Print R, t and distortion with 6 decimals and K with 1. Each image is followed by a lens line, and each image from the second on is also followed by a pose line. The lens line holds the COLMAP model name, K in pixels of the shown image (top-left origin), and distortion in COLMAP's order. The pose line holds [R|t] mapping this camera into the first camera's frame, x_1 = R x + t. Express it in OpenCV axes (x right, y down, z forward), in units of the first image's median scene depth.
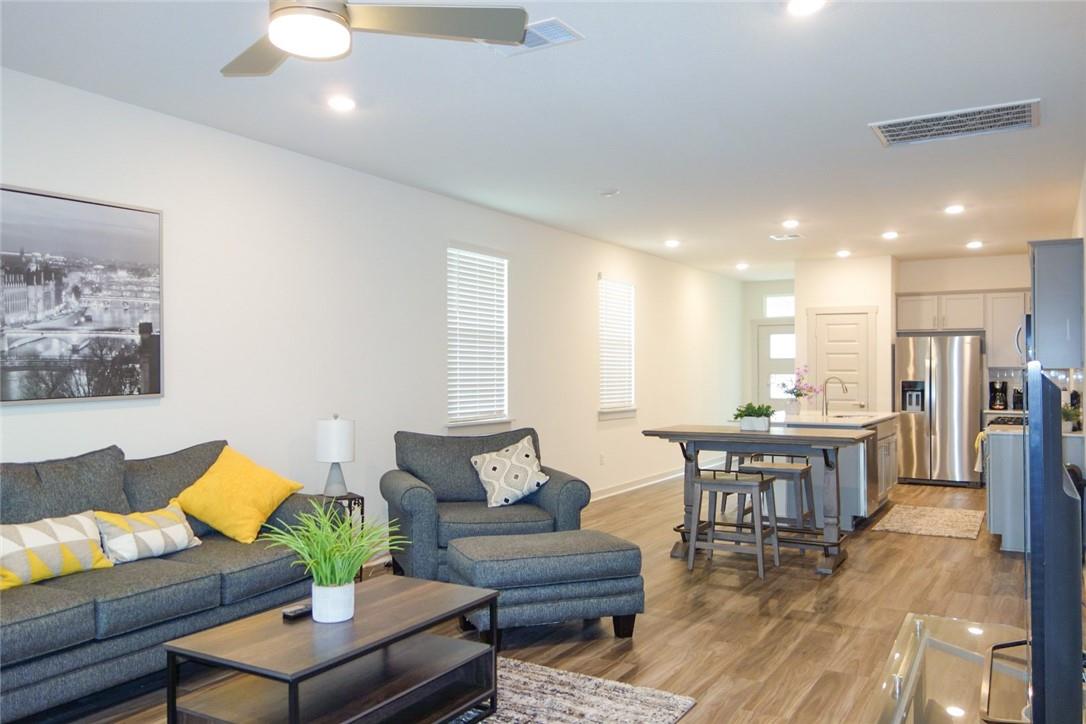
lens RADIAL K [[855.2, 0, 543.0], [0, 855.2, 362.0], [0, 0, 1]] dist [0.007284, -0.001521]
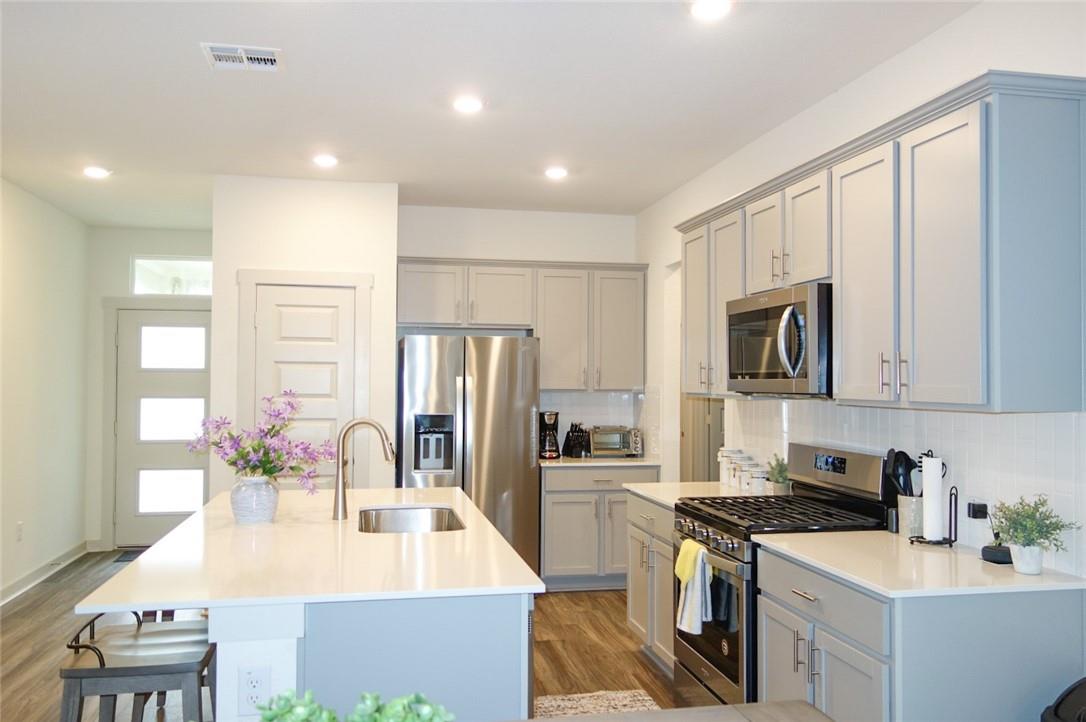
lens RADIAL K [[855.2, 0, 543.0], [0, 855.2, 361.0], [0, 0, 1]] dist [0.007284, -0.001521]
pose [[0.740601, 0.018561, 0.671689, 0.090463], [-0.010115, 0.999813, -0.016476, -0.003314], [-0.671869, 0.005408, 0.740650, 0.434002]]
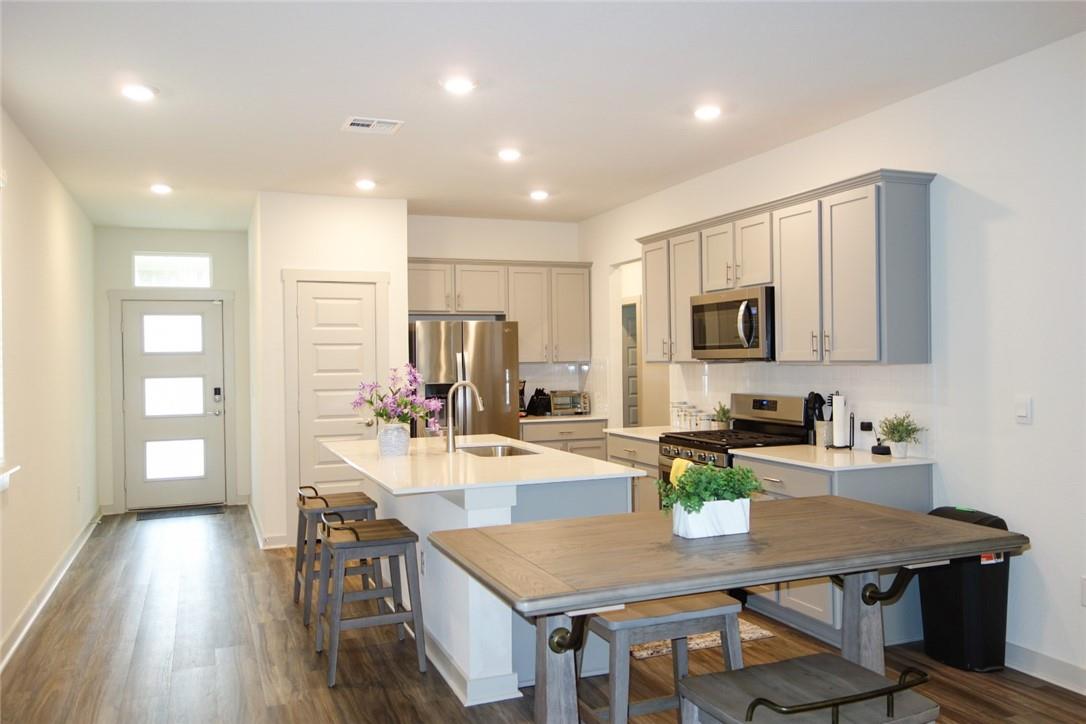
lens RADIAL K [[835.5, 0, 535.9], [0, 835.5, 359.5], [0, 0, 1]] dist [0.007901, 0.000557]
pose [[0.610987, -0.011223, 0.791561, -0.046044], [0.008761, 0.999934, 0.007414, -0.001690], [-0.791592, 0.002405, 0.611045, 0.416354]]
